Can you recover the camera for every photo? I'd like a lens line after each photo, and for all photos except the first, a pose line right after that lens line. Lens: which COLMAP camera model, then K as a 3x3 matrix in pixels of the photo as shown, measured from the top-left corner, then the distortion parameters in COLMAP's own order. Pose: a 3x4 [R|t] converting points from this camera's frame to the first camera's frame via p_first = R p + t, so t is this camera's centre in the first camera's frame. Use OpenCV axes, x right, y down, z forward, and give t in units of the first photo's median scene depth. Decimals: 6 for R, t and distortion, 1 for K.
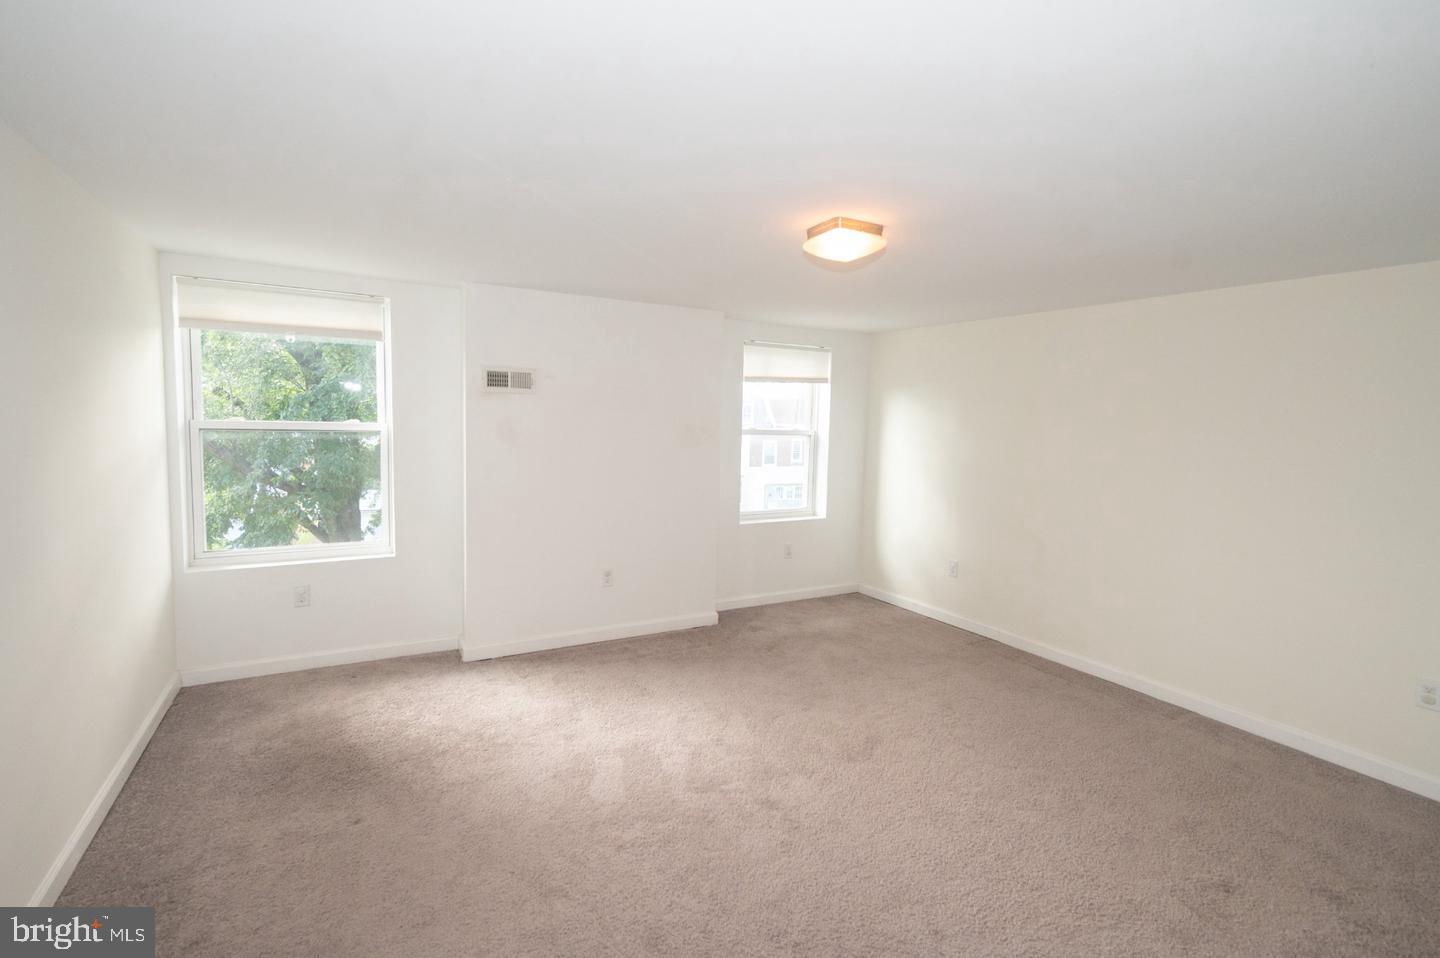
lens RADIAL K [[642.9, 0, 718.0], [0, 642.9, 467.1], [0, 0, 1]] dist [0.001556, 0.000057]
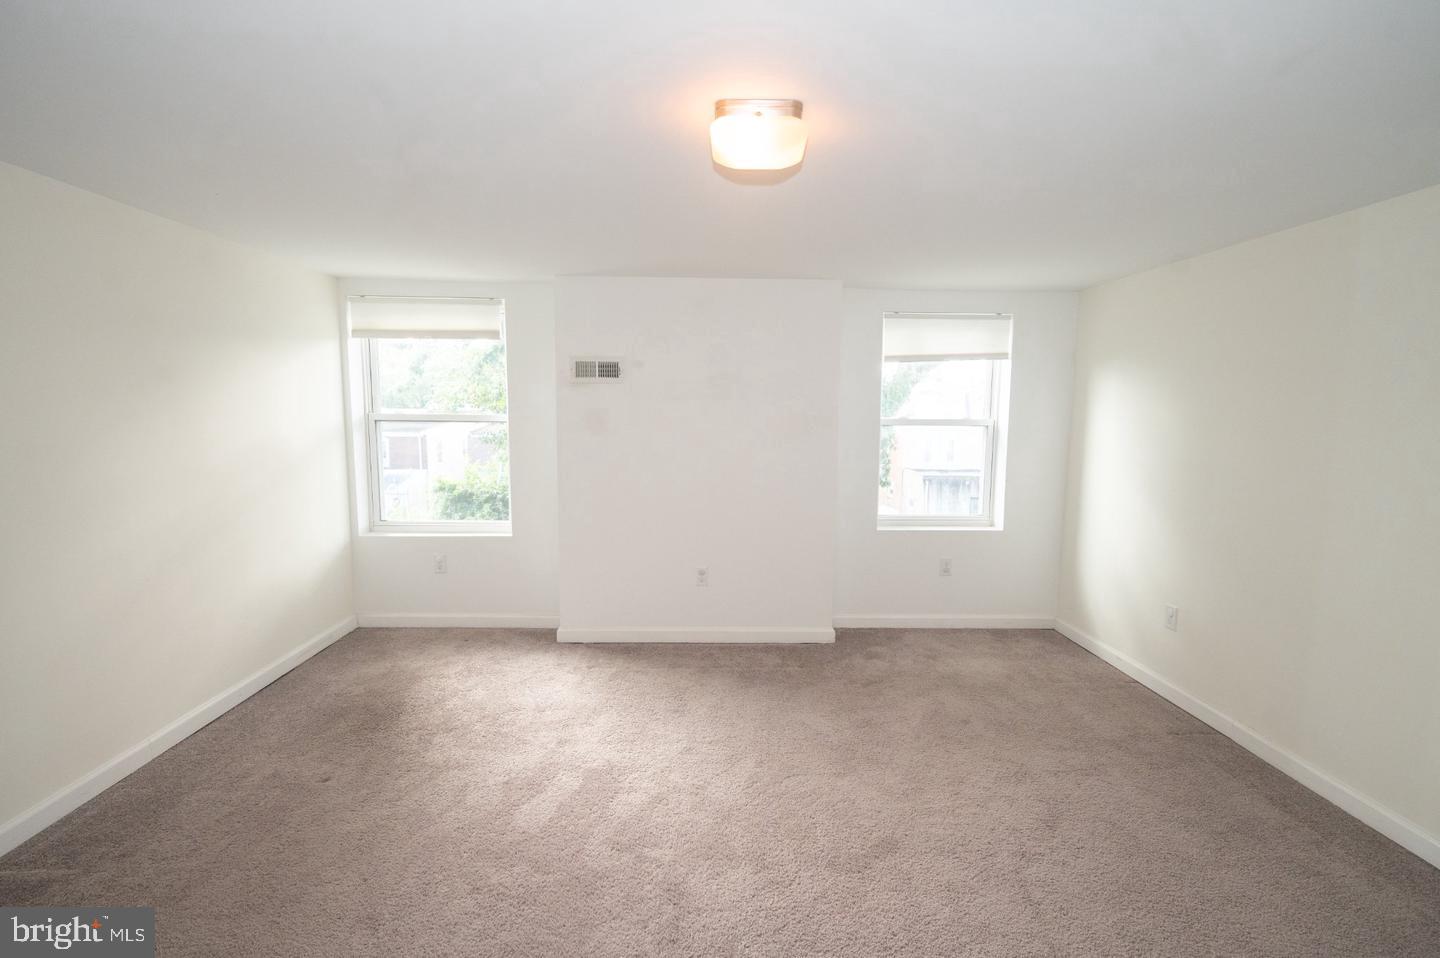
lens RADIAL K [[615.7, 0, 721.8], [0, 615.7, 472.2], [0, 0, 1]] dist [0.000270, -0.000202]
pose [[0.886111, 0.032368, -0.462341, 0.299070], [-0.023435, 0.999411, 0.025053, -0.004778], [0.462880, -0.011365, 0.886348, 0.240440]]
